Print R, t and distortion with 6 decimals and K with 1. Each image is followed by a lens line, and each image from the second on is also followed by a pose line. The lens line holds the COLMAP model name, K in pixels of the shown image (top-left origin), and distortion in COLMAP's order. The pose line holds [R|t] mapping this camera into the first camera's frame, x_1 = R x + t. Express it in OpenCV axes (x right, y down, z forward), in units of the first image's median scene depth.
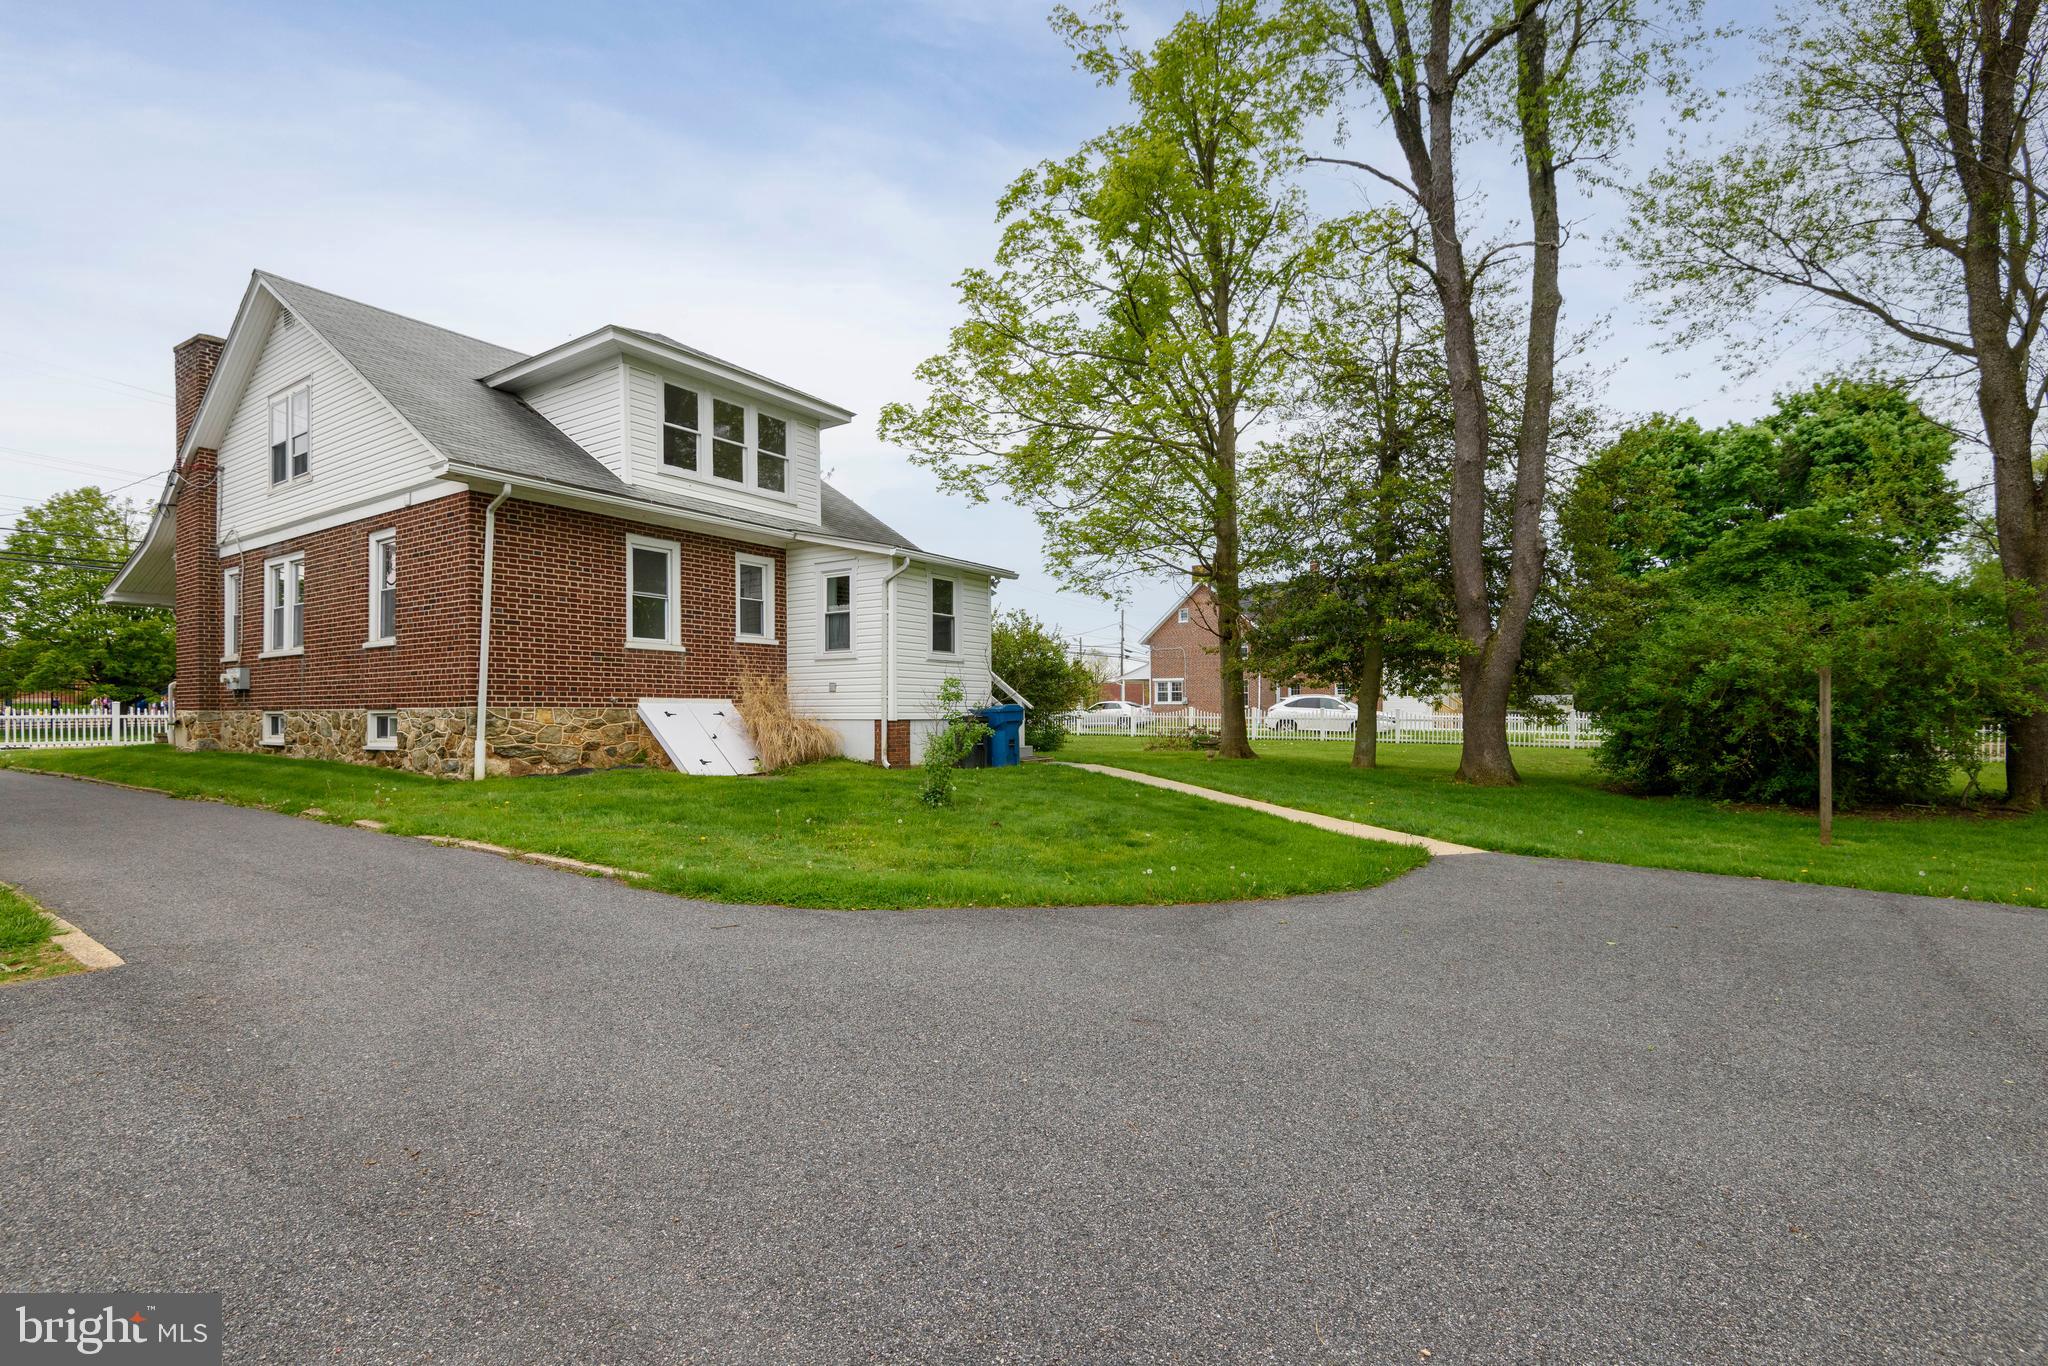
lens RADIAL K [[938.9, 0, 1018.7], [0, 938.9, 687.8], [0, 0, 1]] dist [-0.006423, -0.000391]
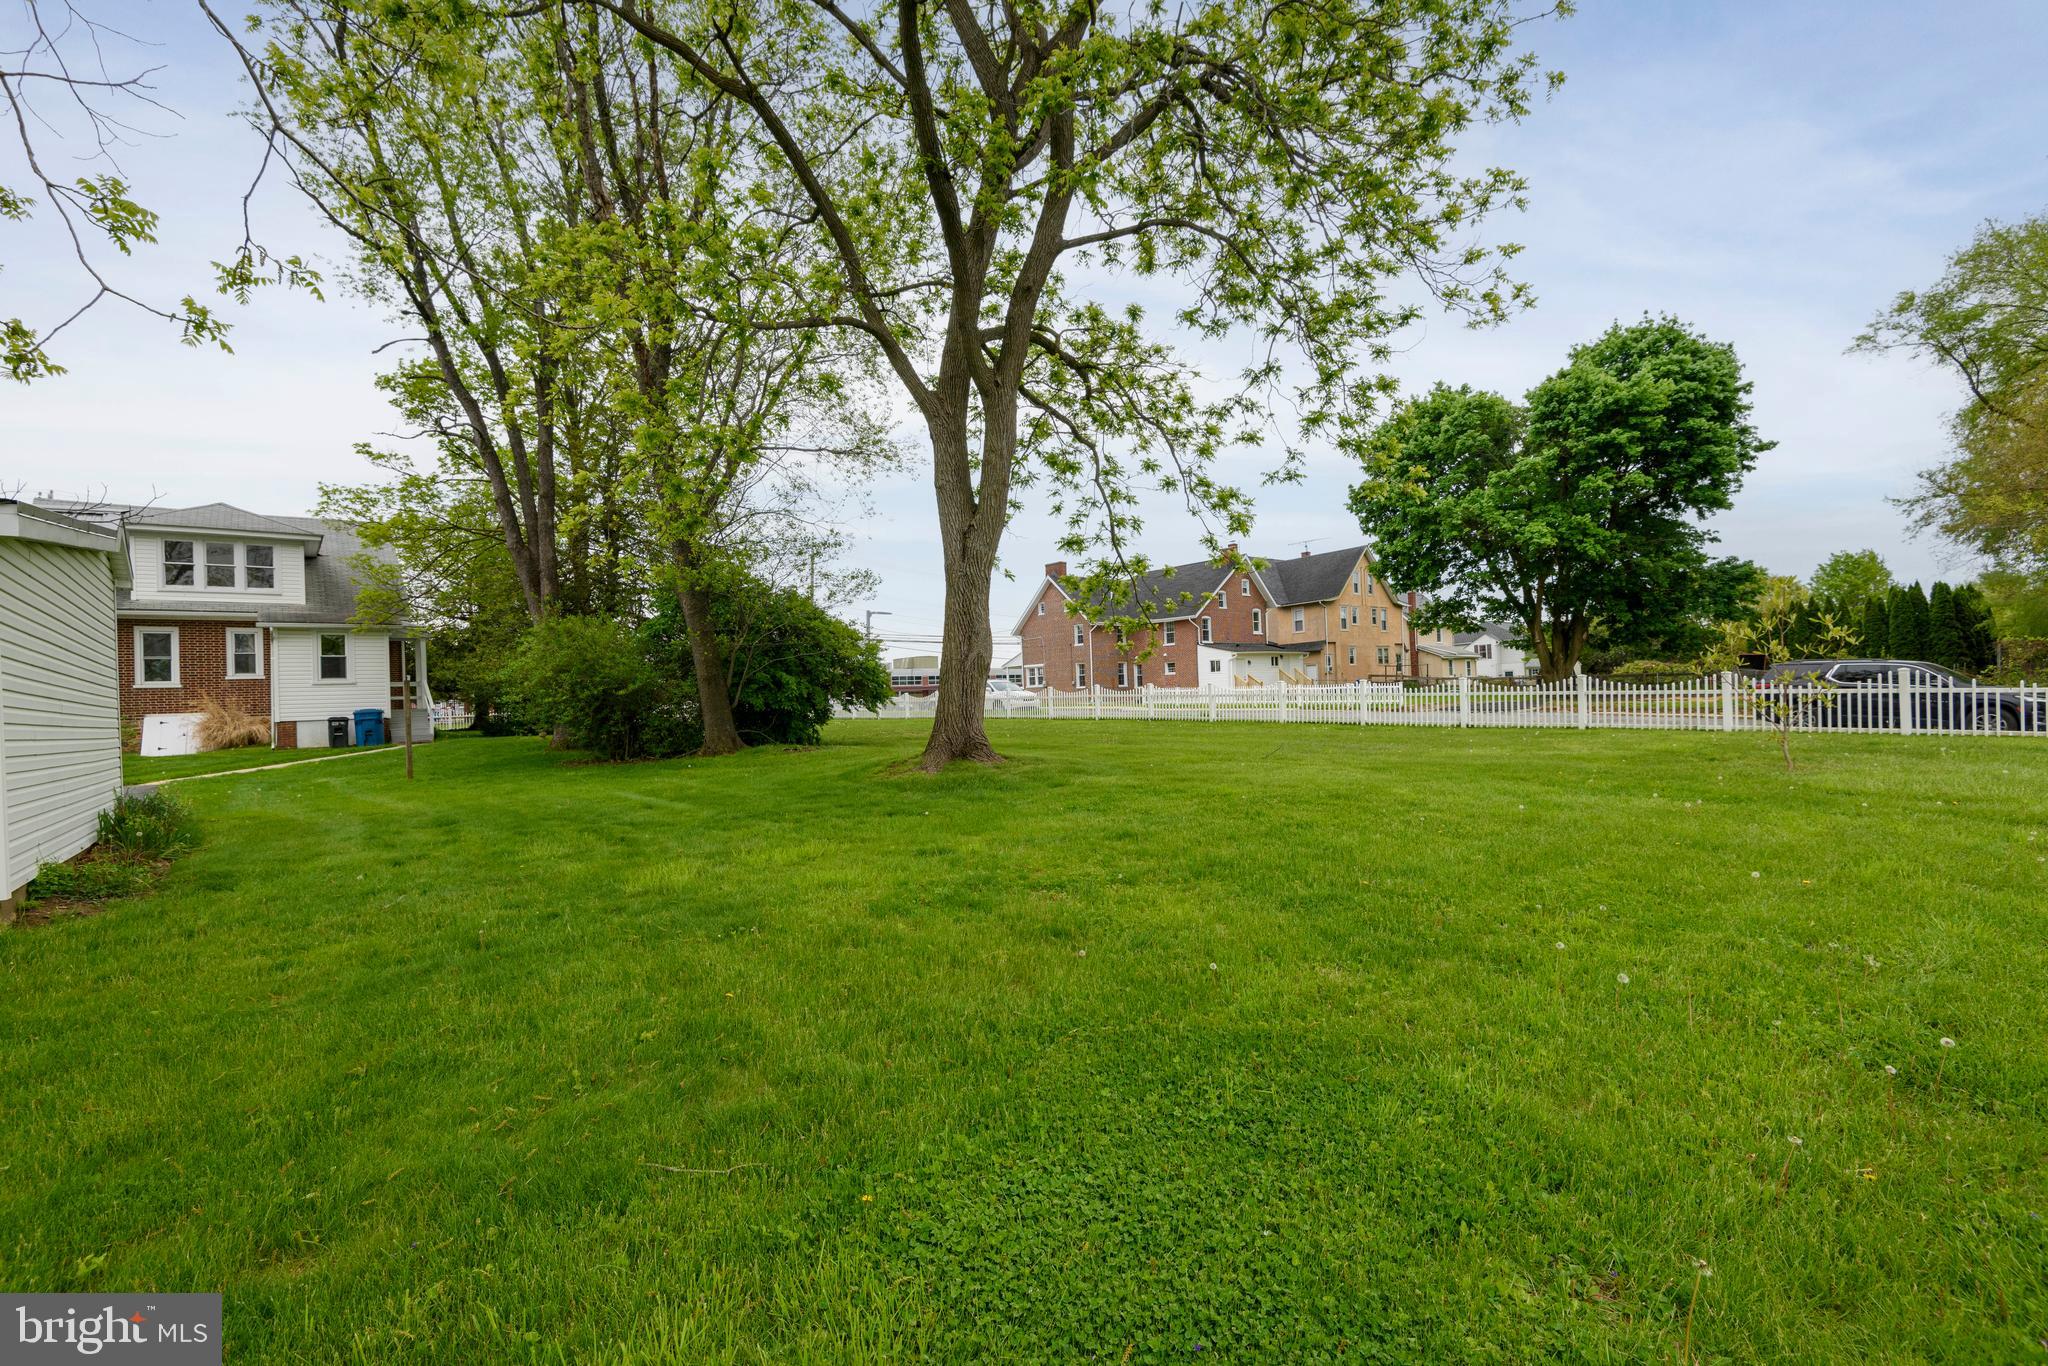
lens RADIAL K [[938.9, 0, 1008.7], [0, 938.9, 678.1], [0, 0, 1]] dist [-0.006423, -0.000391]
pose [[0.959891, -0.030046, -0.278760, 1.614320], [0.033971, 0.999380, 0.009260, -0.018411], [0.278309, -0.018359, 0.960316, -0.268988]]
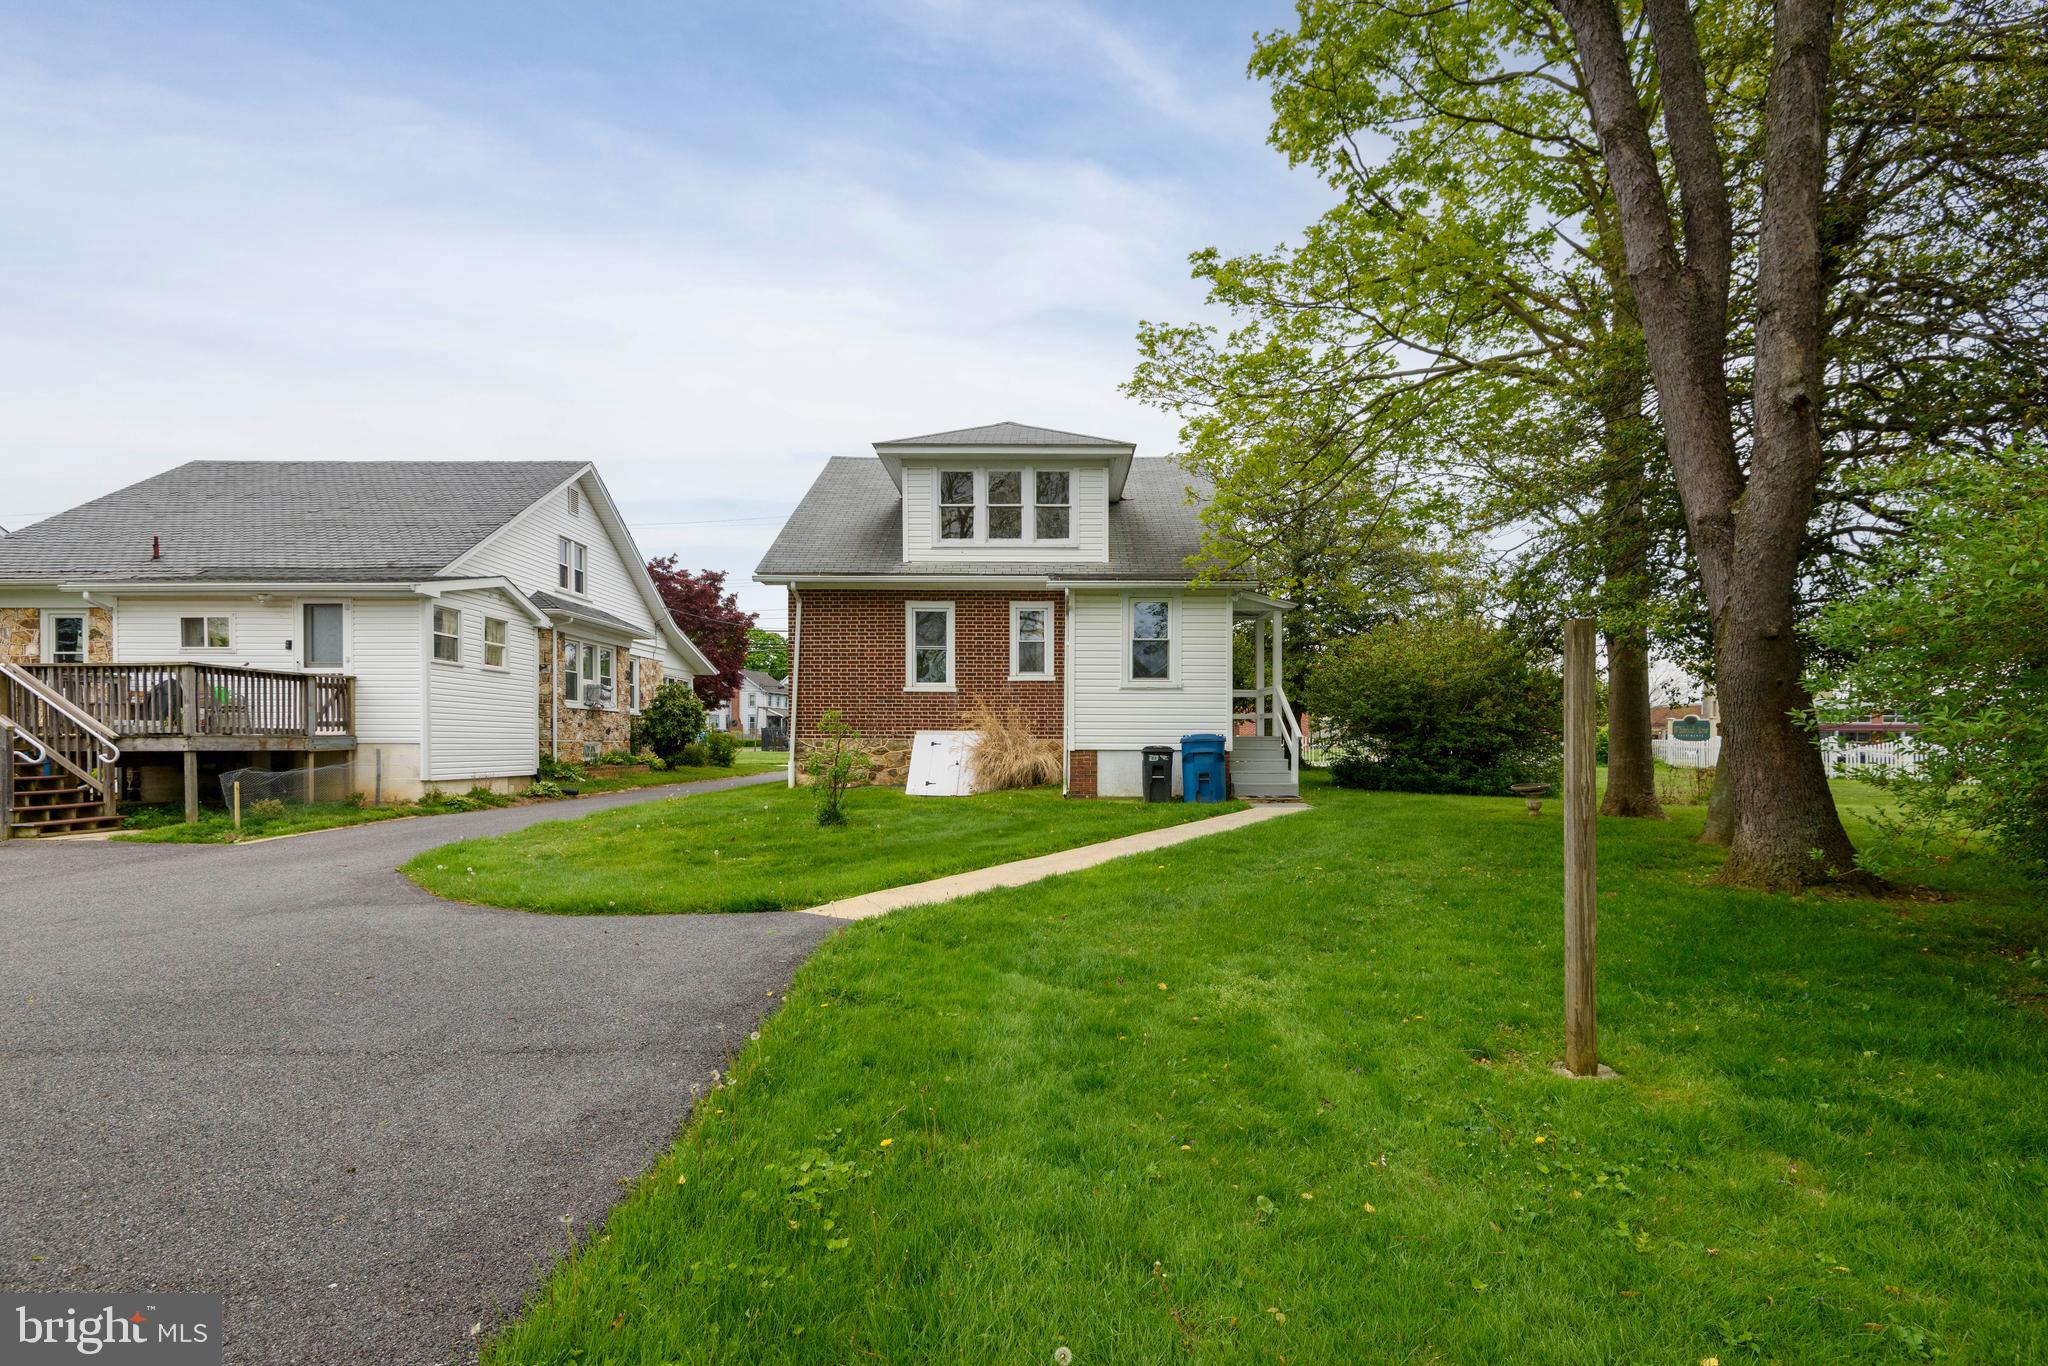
lens RADIAL K [[938.9, 0, 1013.0], [0, 938.9, 736.4], [0, 0, 1]] dist [-0.006423, -0.000391]
pose [[0.544240, 0.007692, -0.838894, 0.670015], [0.014678, 0.999718, 0.018690, -0.003105], [0.838801, -0.022485, 0.543974, 0.393067]]
